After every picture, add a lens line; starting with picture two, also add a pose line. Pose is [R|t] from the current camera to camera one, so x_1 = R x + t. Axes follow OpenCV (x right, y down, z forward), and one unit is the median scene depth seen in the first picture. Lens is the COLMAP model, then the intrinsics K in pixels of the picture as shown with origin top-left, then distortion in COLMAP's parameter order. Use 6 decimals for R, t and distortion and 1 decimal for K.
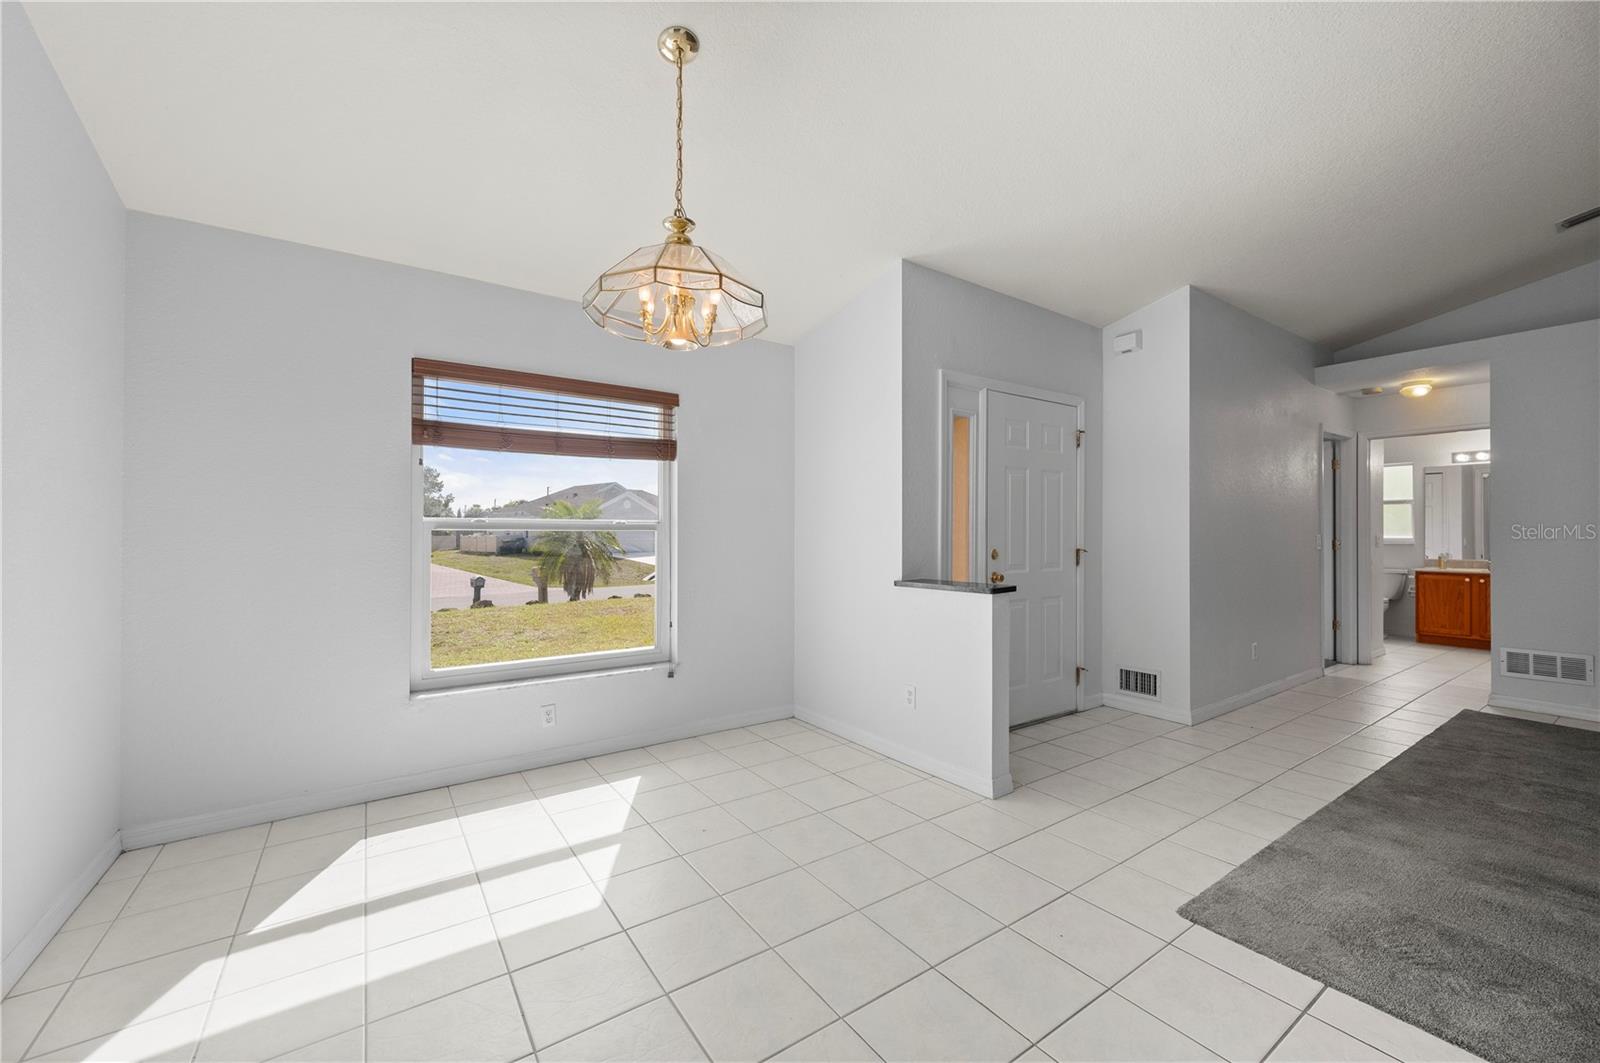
lens RADIAL K [[636.0, 0, 793.7], [0, 636.0, 533.9], [0, 0, 1]] dist [0.003218, -0.001427]
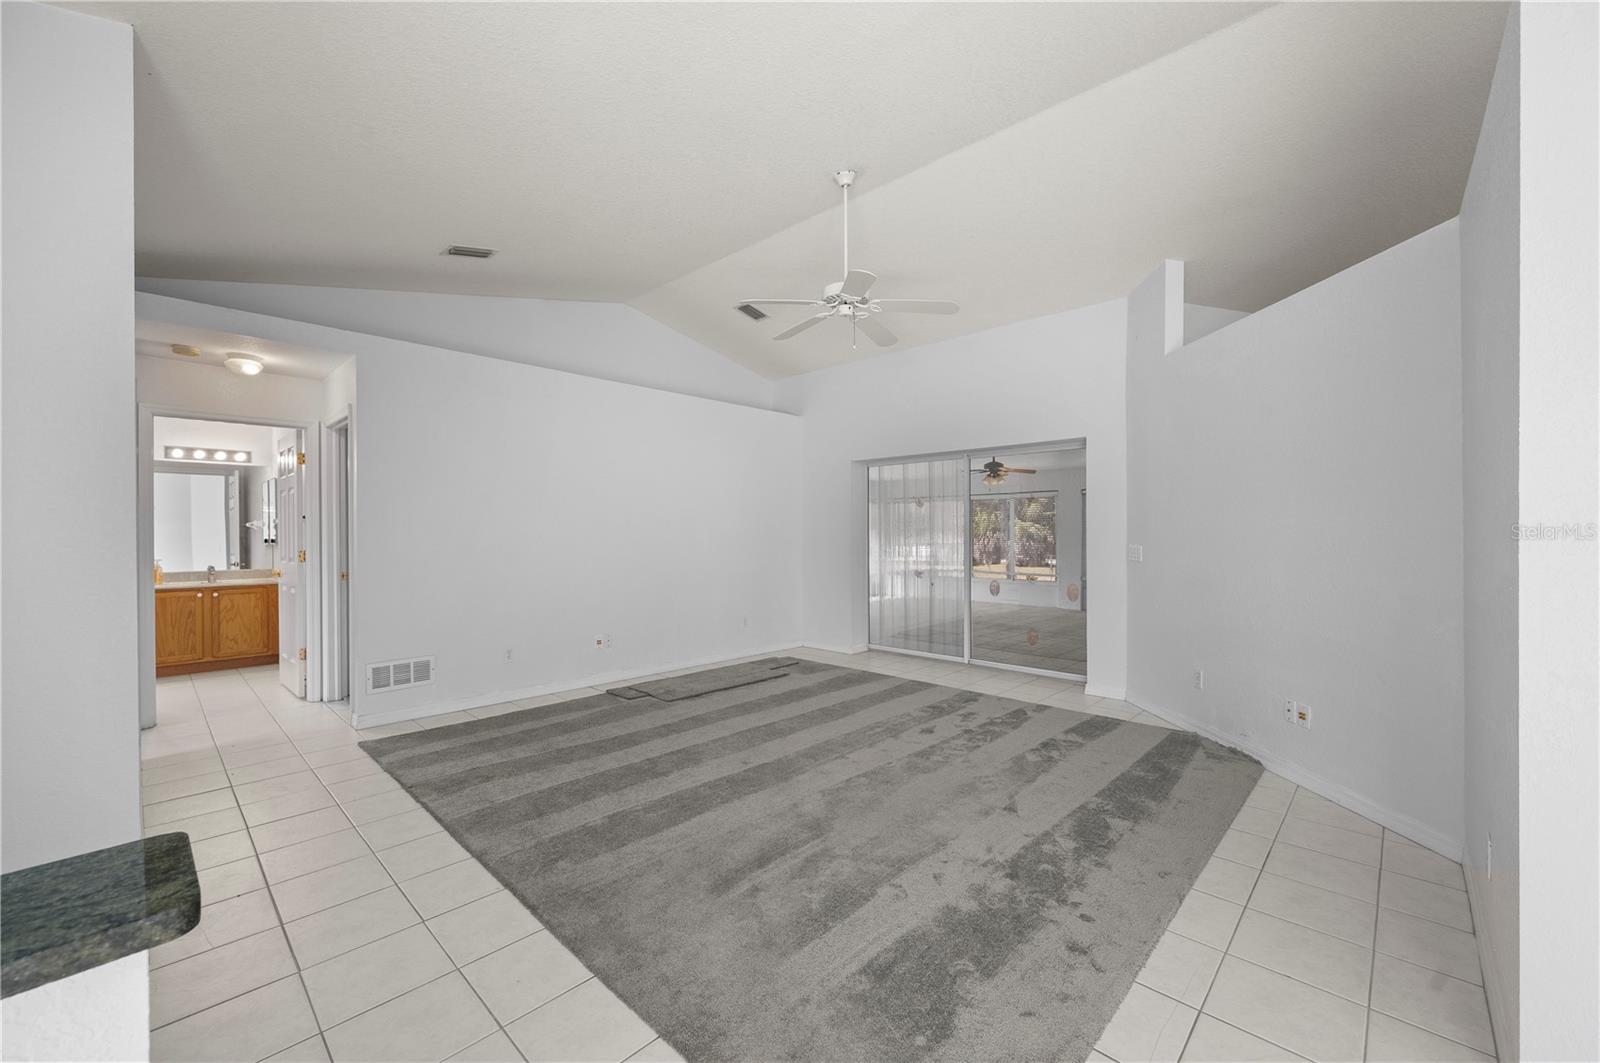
lens RADIAL K [[636.0, 0, 800.7], [0, 636.0, 532.7], [0, 0, 1]] dist [0.003218, -0.001427]
pose [[-0.207893, -0.001110, 0.978151, 0.063902], [0.004730, 0.999987, 0.002140, -0.019274], [-0.978140, 0.005072, -0.207885, 0.661523]]
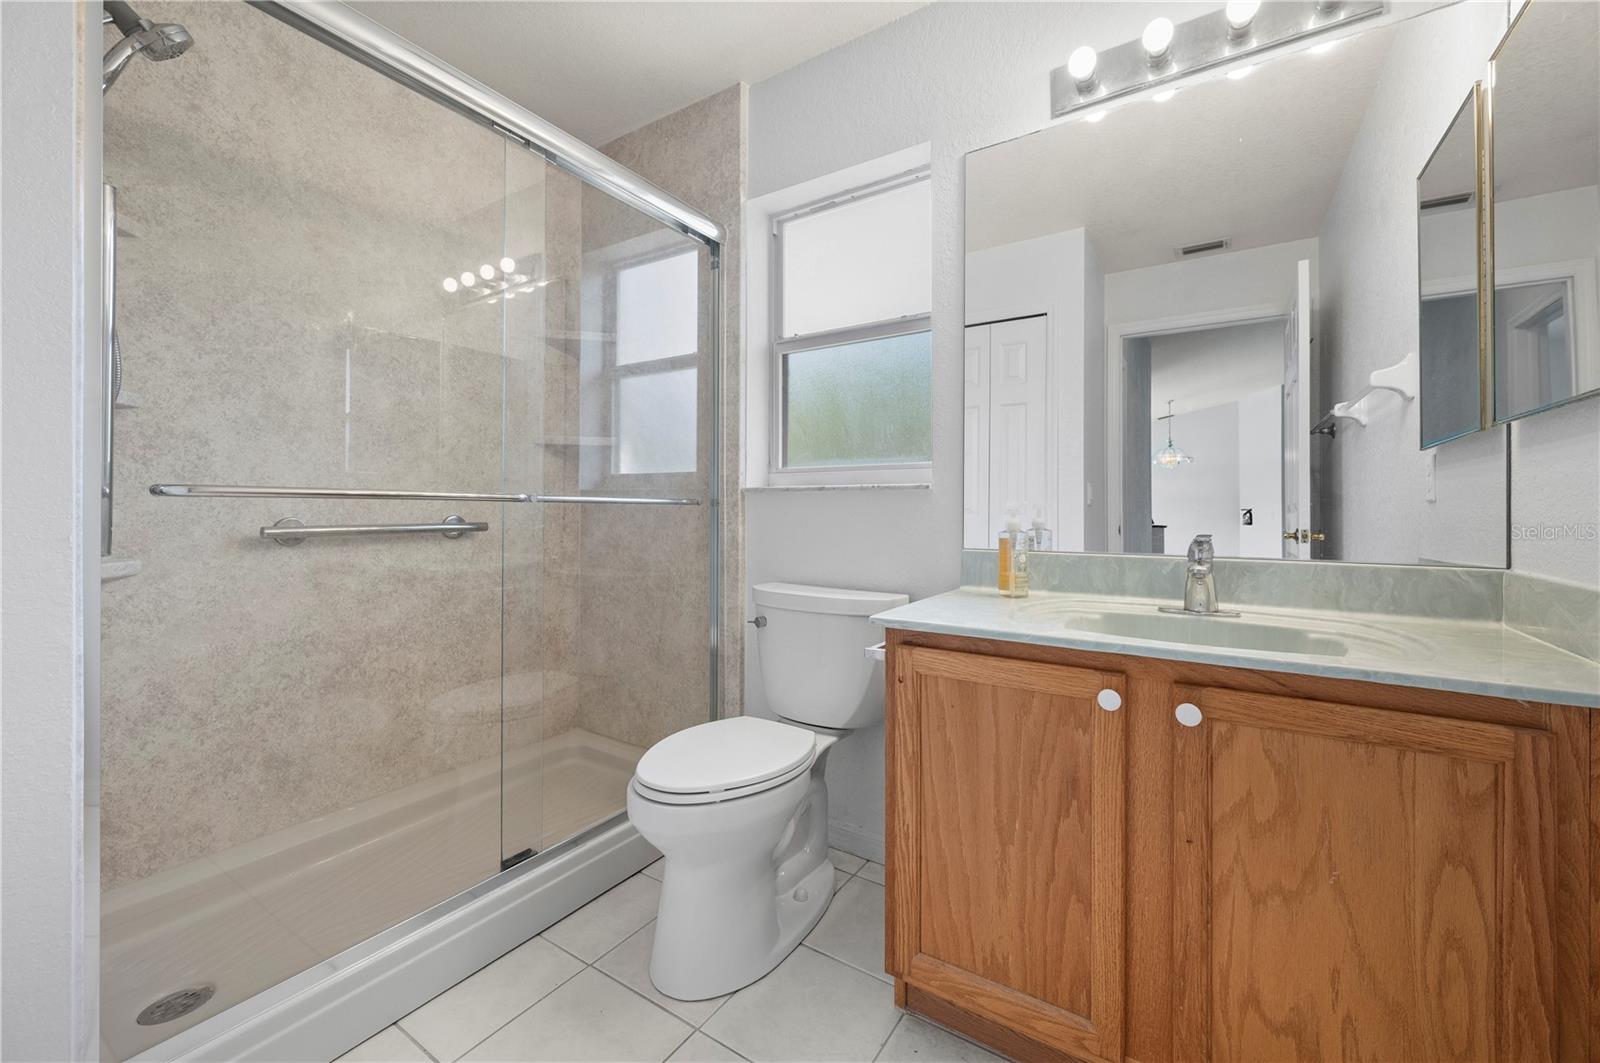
lens RADIAL K [[636.0, 0, 805.3], [0, 636.0, 510.1], [0, 0, 1]] dist [0.003218, -0.001427]
pose [[0.922500, -0.000419, 0.385996, 1.633159], [-0.000254, 0.999999, 0.001693, 0.047476], [-0.385996, -0.001659, 0.922499, 1.556327]]
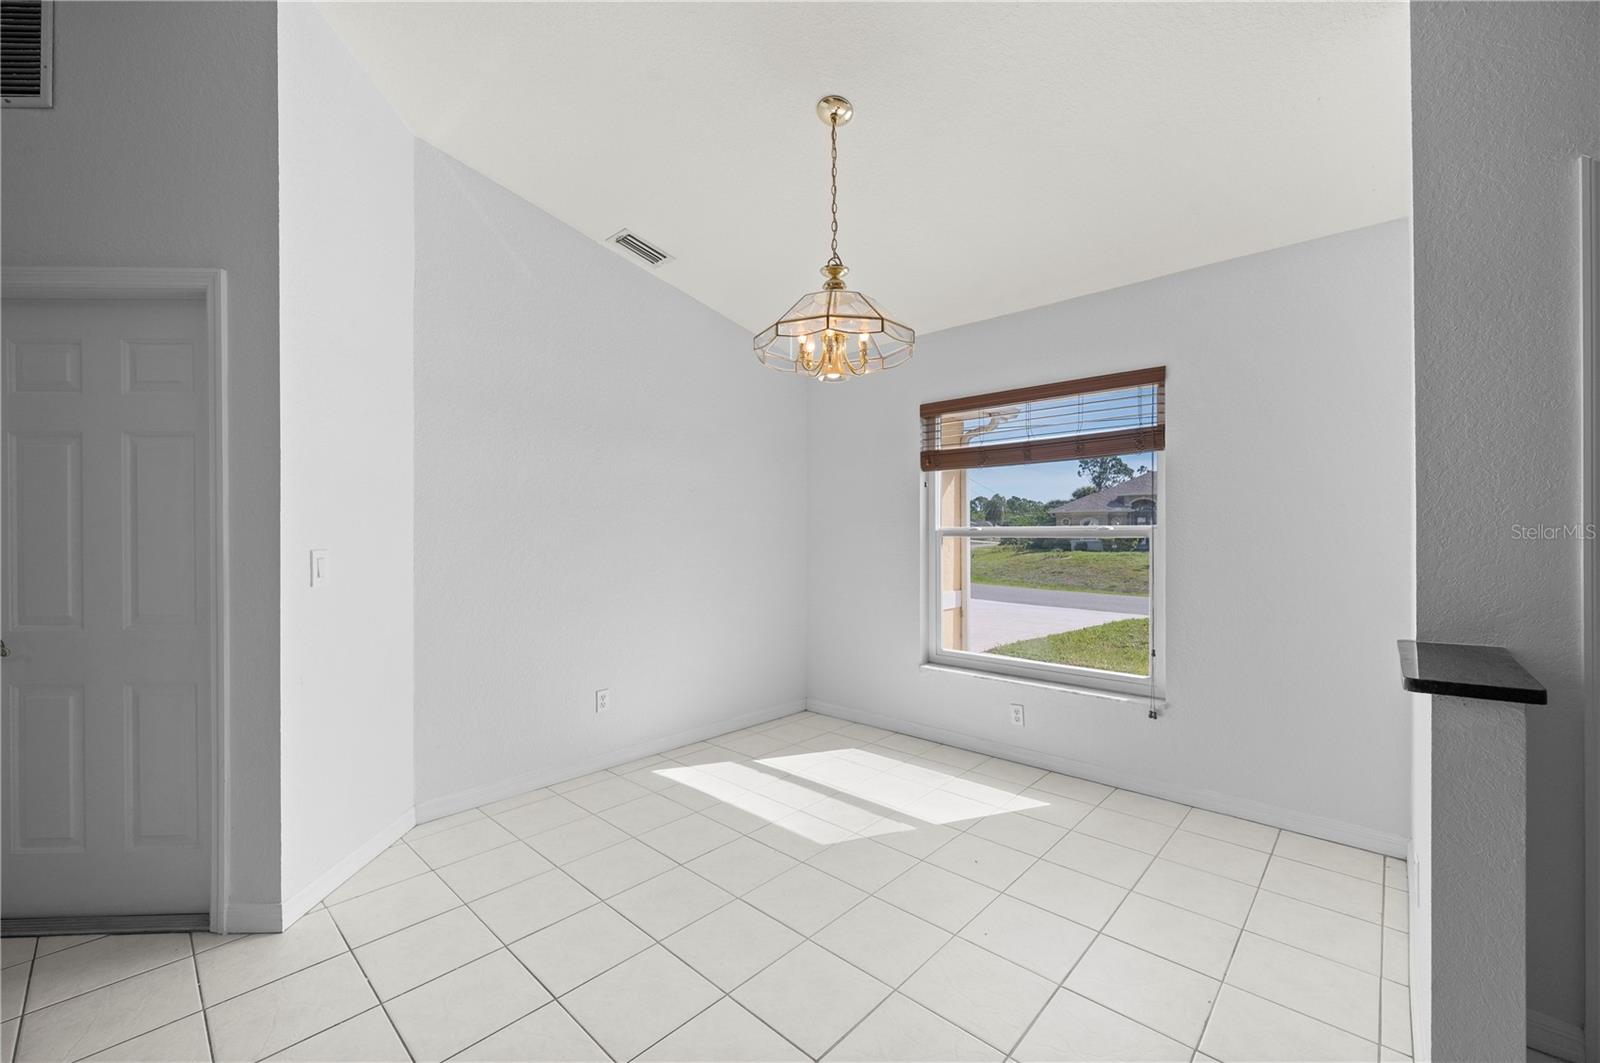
lens RADIAL K [[636.0, 0, 808.7], [0, 636.0, 529.8], [0, 0, 1]] dist [0.003218, -0.001427]
pose [[0.229066, -0.006719, -0.973388, 0.491731], [0.001907, 0.999977, -0.006454, -0.010614], [0.973409, -0.000378, 0.229074, 0.377517]]
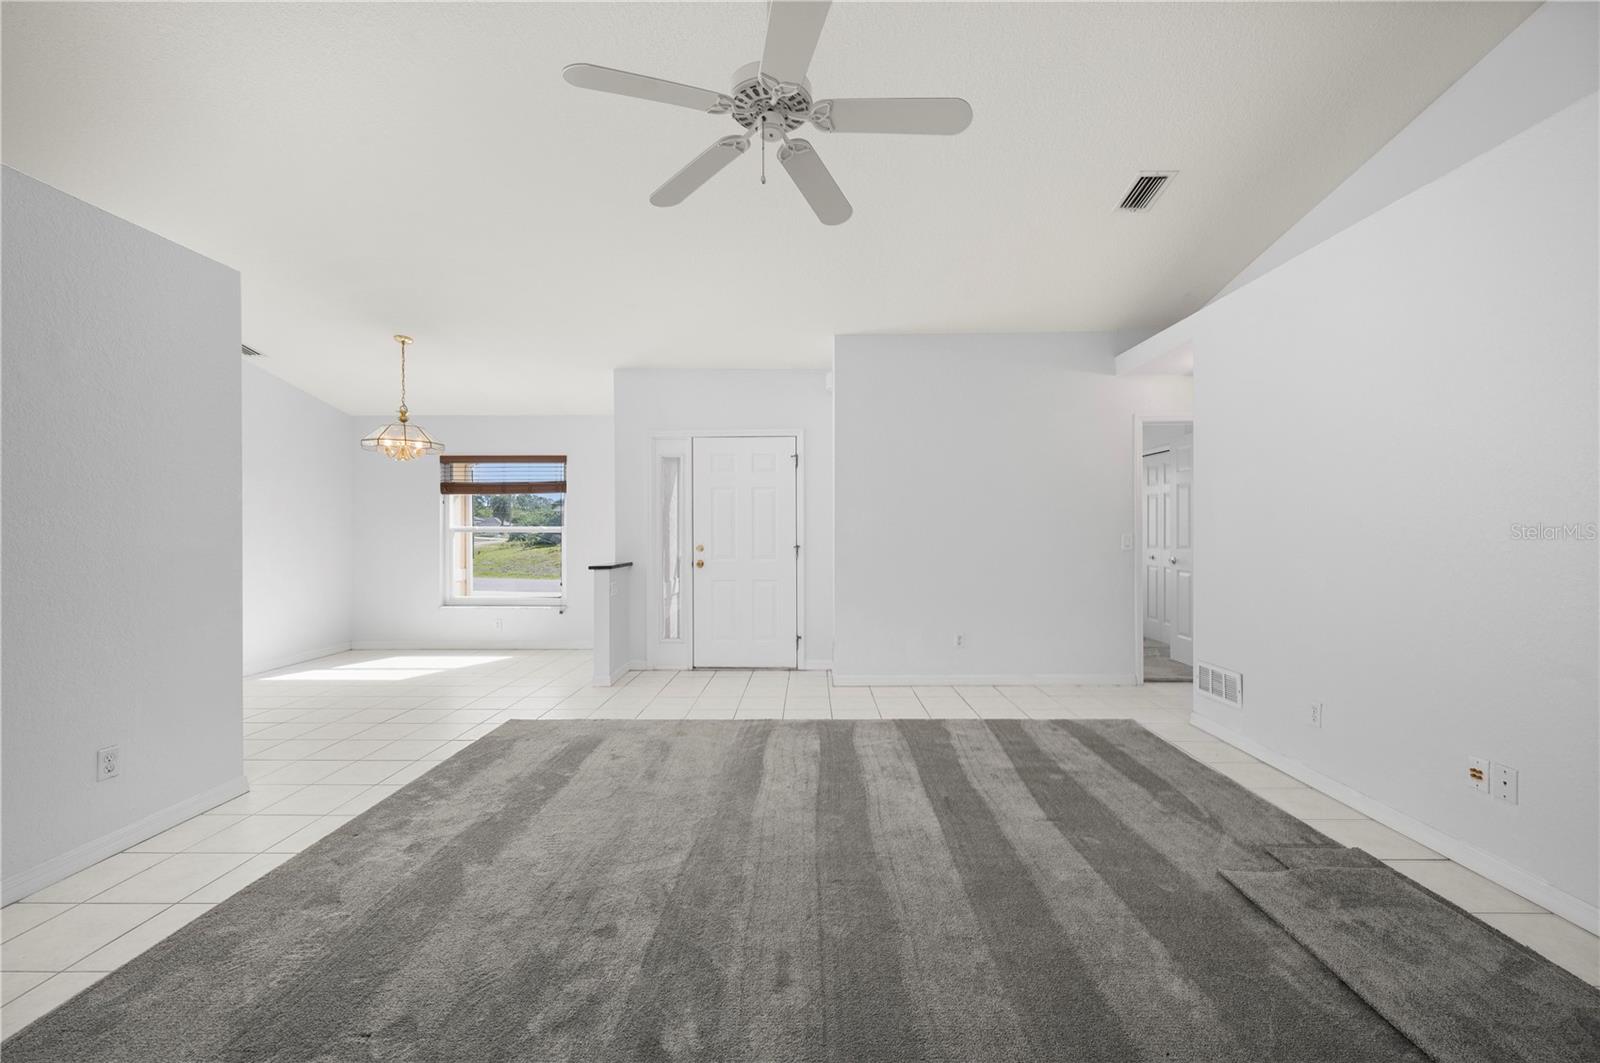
lens RADIAL K [[636.0, 0, 792.2], [0, 636.0, 525.4], [0, 0, 1]] dist [0.003218, -0.001427]
pose [[0.807346, -0.006633, -0.590042, 1.377992], [0.004279, 0.999976, -0.005386, -0.011339], [0.590063, 0.001824, 0.807355, -0.067919]]
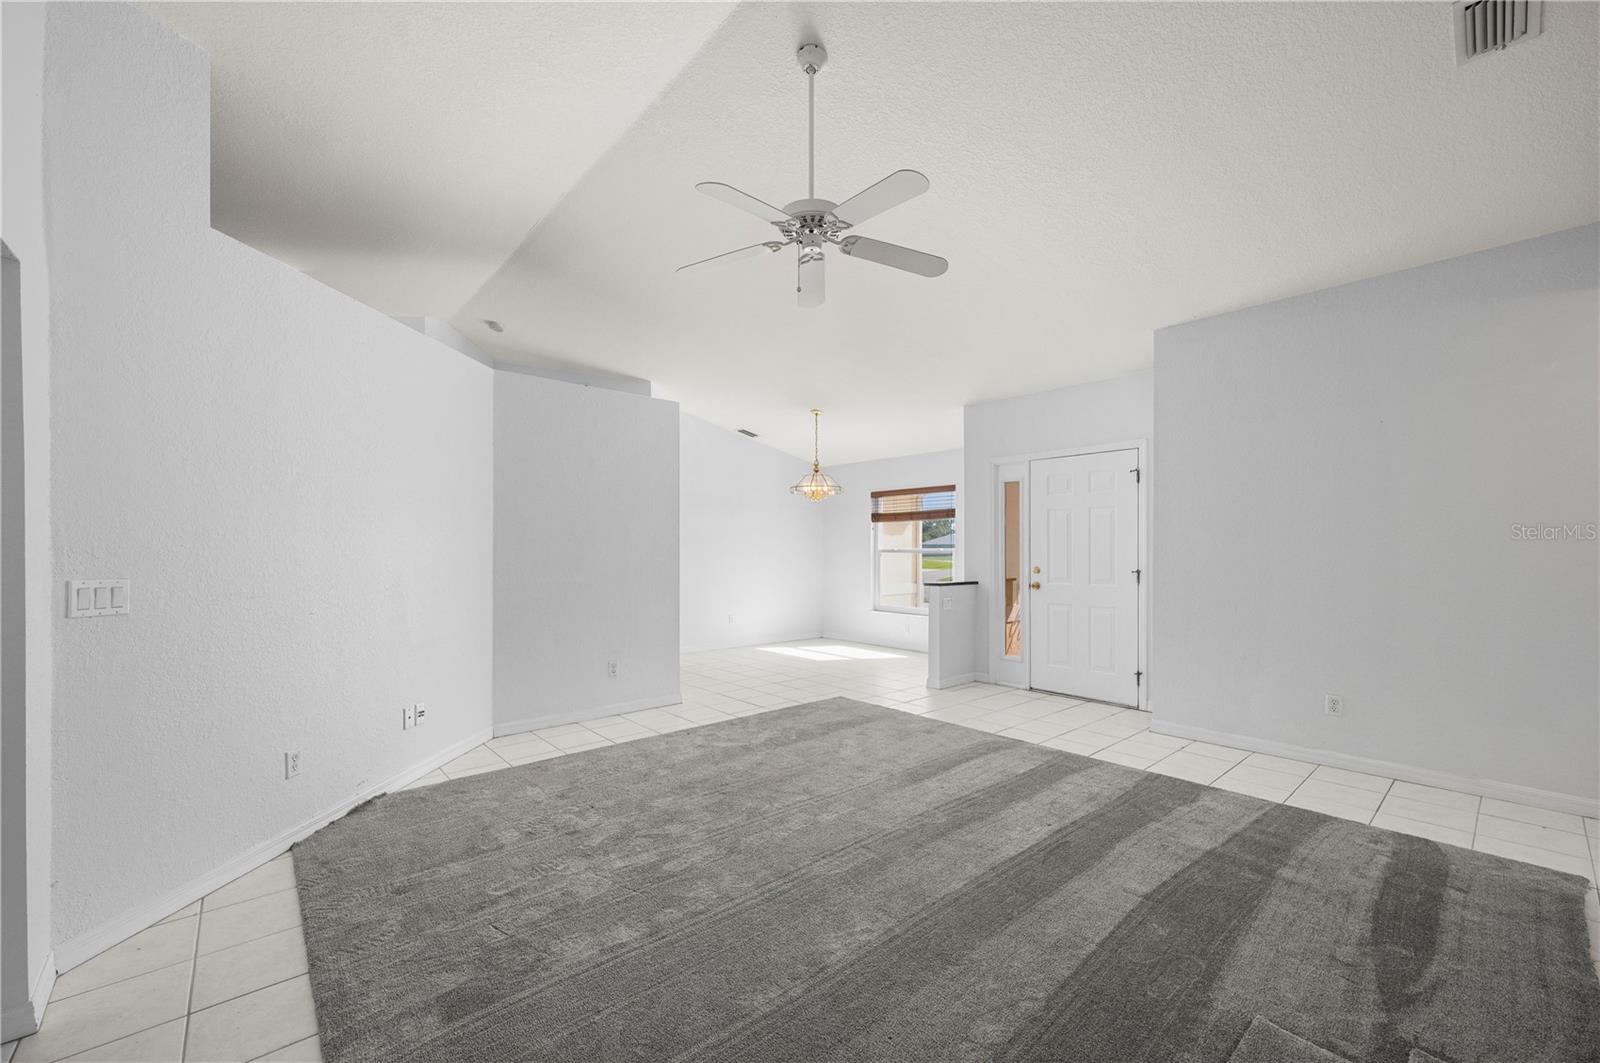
lens RADIAL K [[636.0, 0, 793.5], [0, 636.0, 546.5], [0, 0, 1]] dist [0.003218, -0.001427]
pose [[0.101962, -0.005137, -0.994775, 1.761141], [0.000467, 0.999987, -0.005117, -0.015763], [0.994788, 0.000057, 0.101963, 0.284885]]
